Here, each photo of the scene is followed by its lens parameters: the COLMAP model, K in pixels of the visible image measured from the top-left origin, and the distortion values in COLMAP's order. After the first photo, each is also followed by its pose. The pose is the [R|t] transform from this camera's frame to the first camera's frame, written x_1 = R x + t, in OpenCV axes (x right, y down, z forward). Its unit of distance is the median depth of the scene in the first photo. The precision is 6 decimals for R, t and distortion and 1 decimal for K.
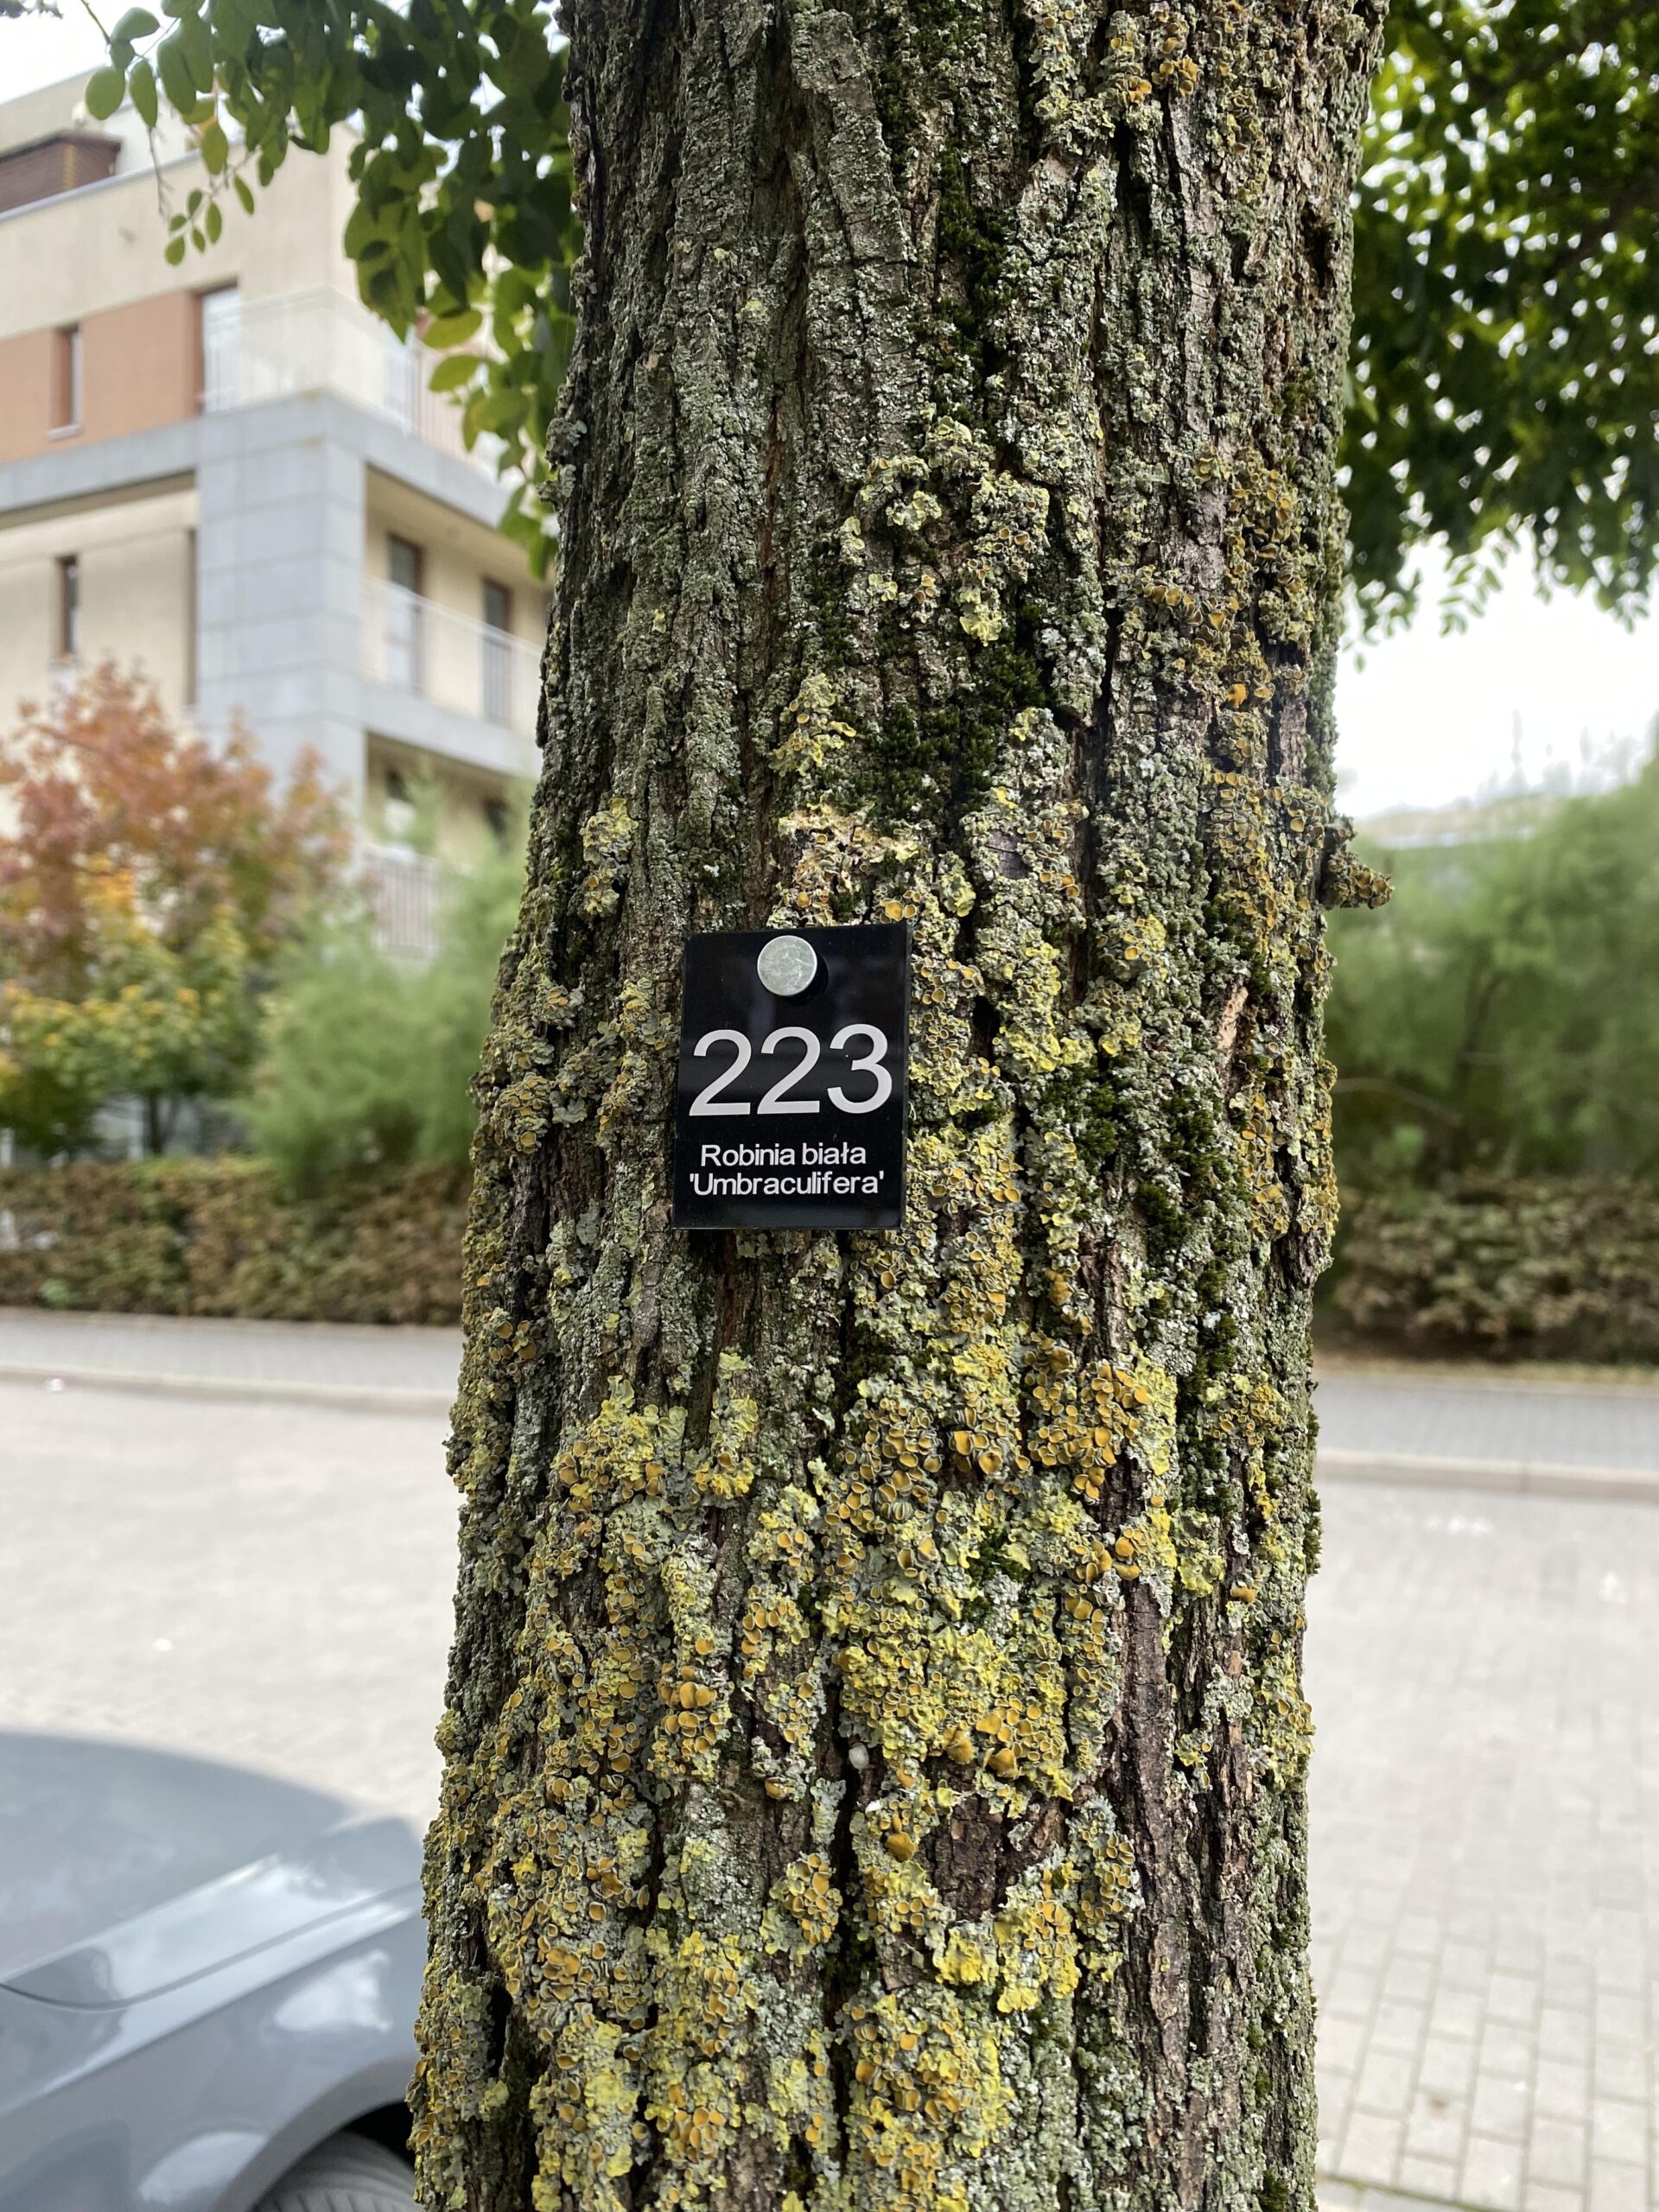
lens RADIAL K [[1673.0, 0, 825.8], [0, 1673.0, 1105.1], [0, 0, 1]] dist [0.042407, -0.000087]
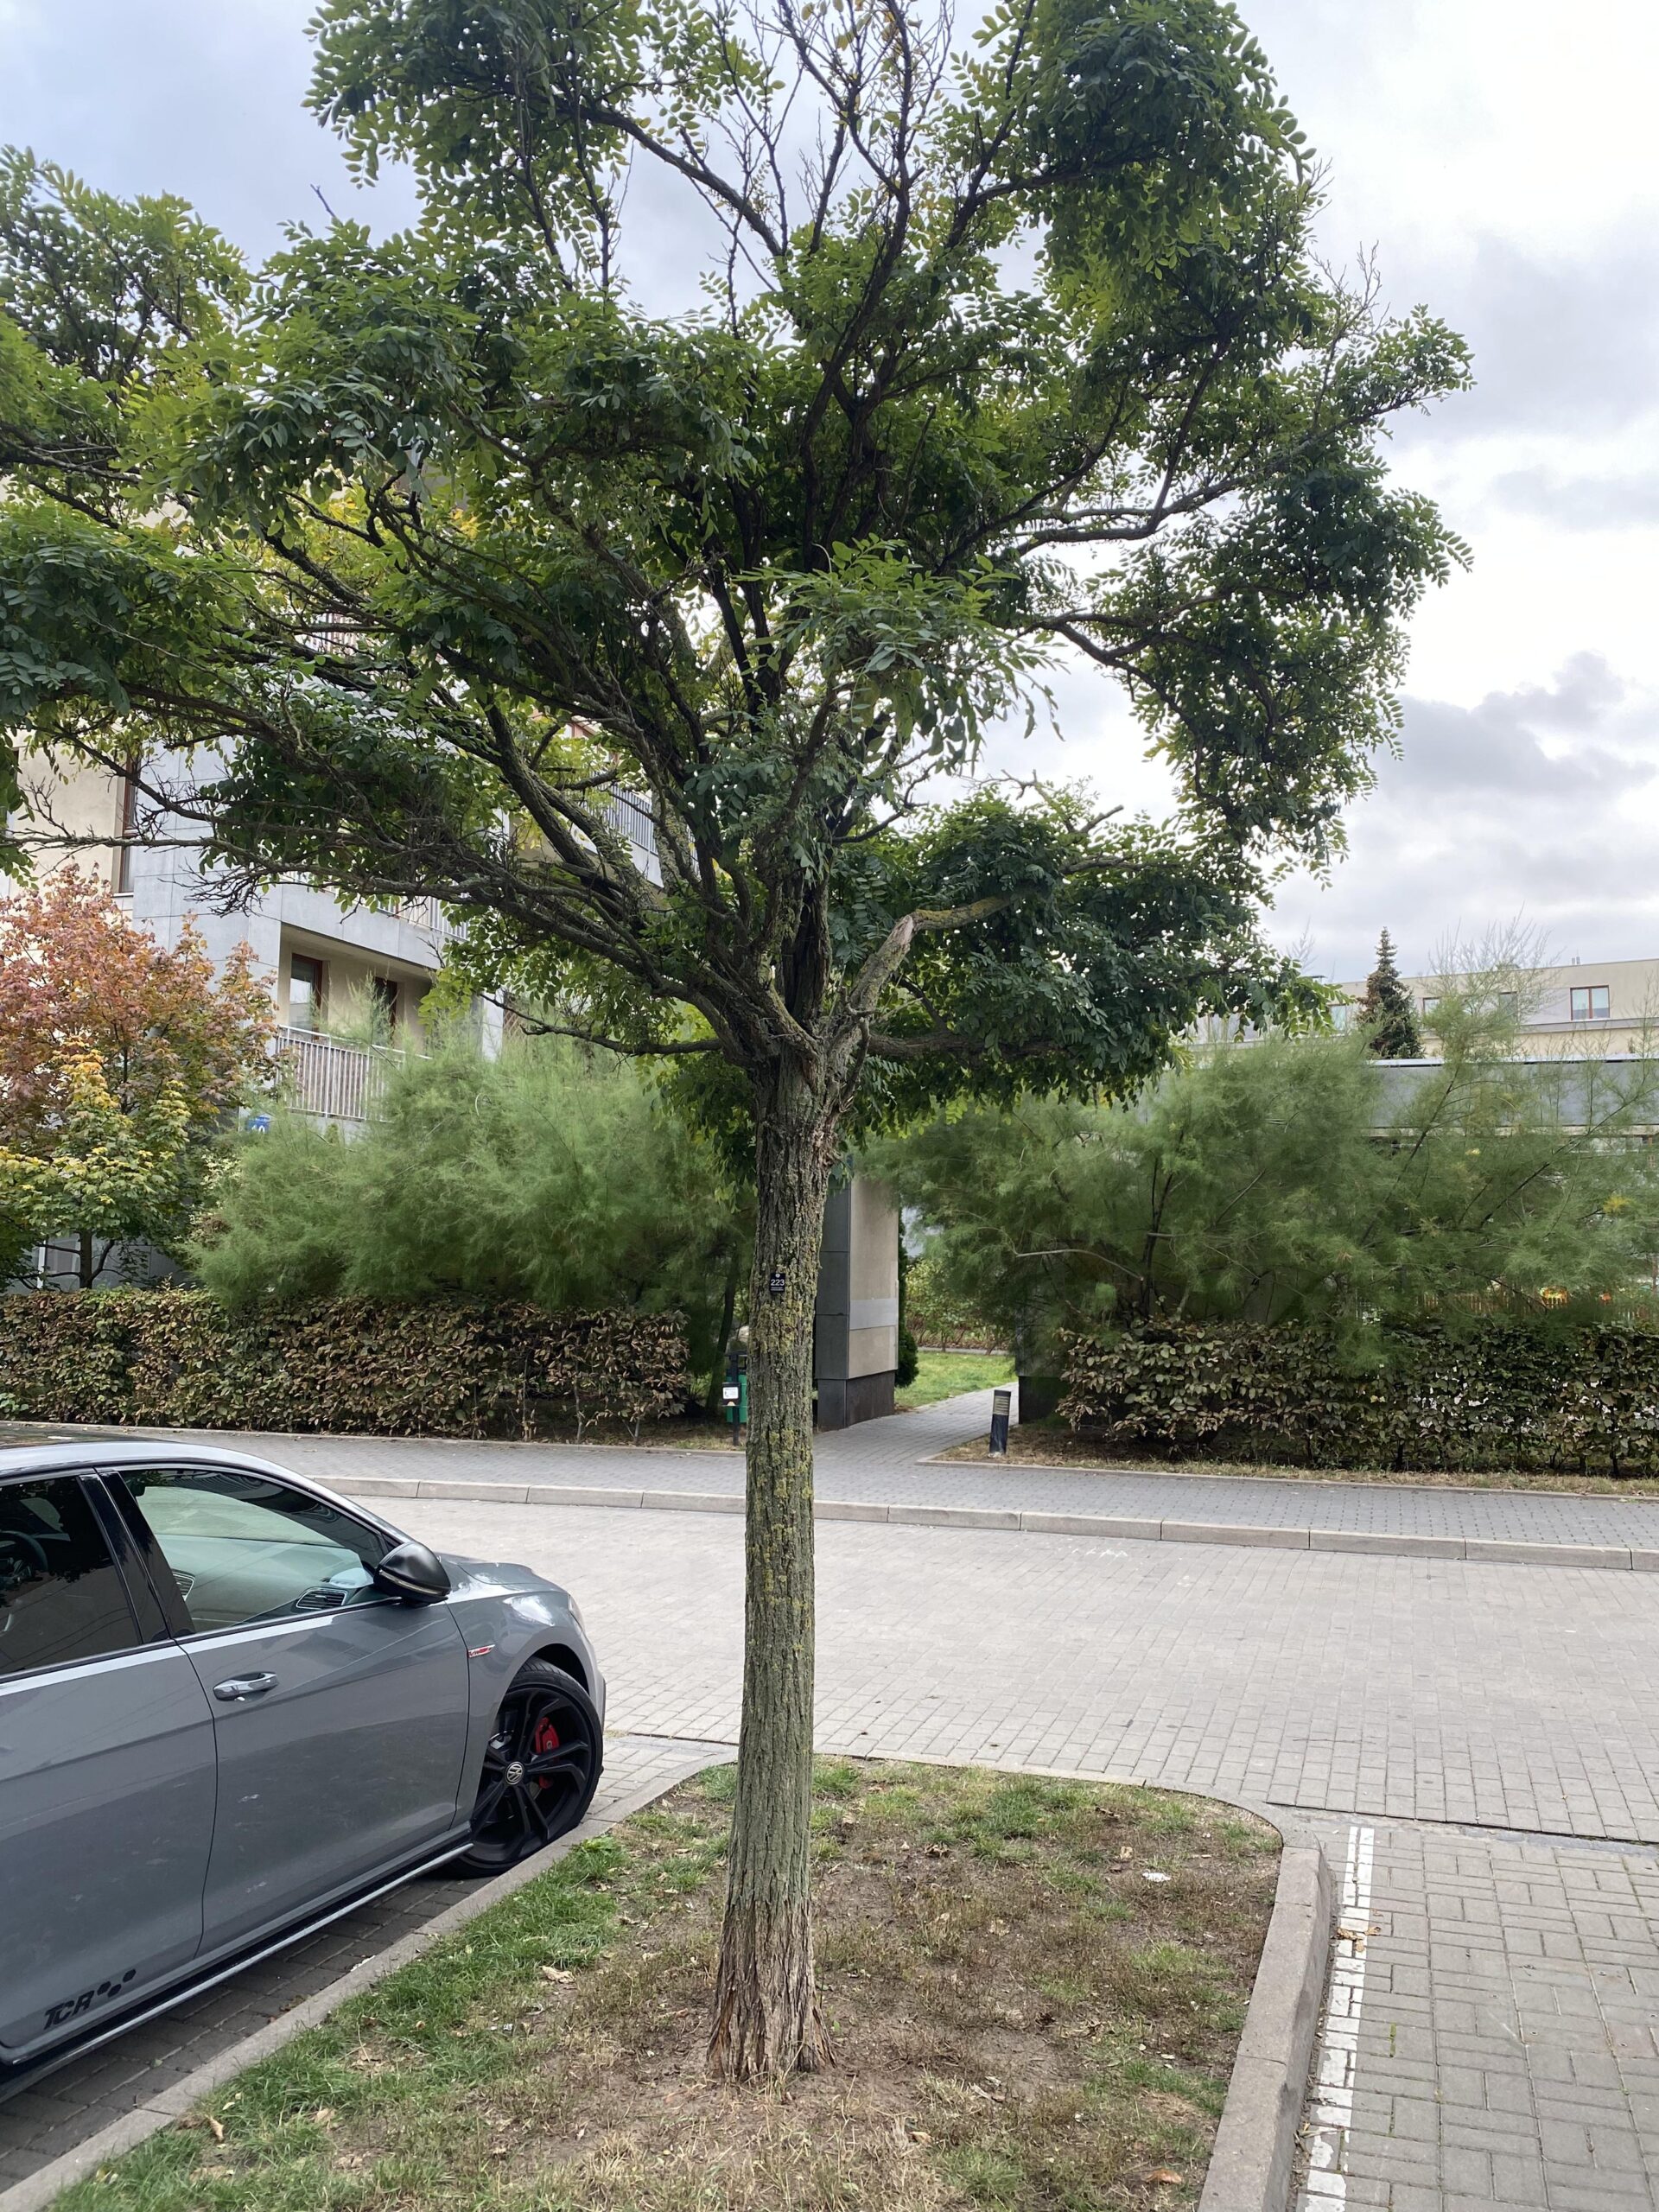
lens RADIAL K [[1673.0, 0, 831.5], [0, 1673.0, 1102.5], [0, 0, 1]] dist [0.042407, -0.000087]
pose [[0.993659, 0.032791, 0.107551, -0.022619], [-0.023228, 0.995762, -0.088991, -0.005668], [-0.110013, 0.085928, 0.990209, -0.263363]]
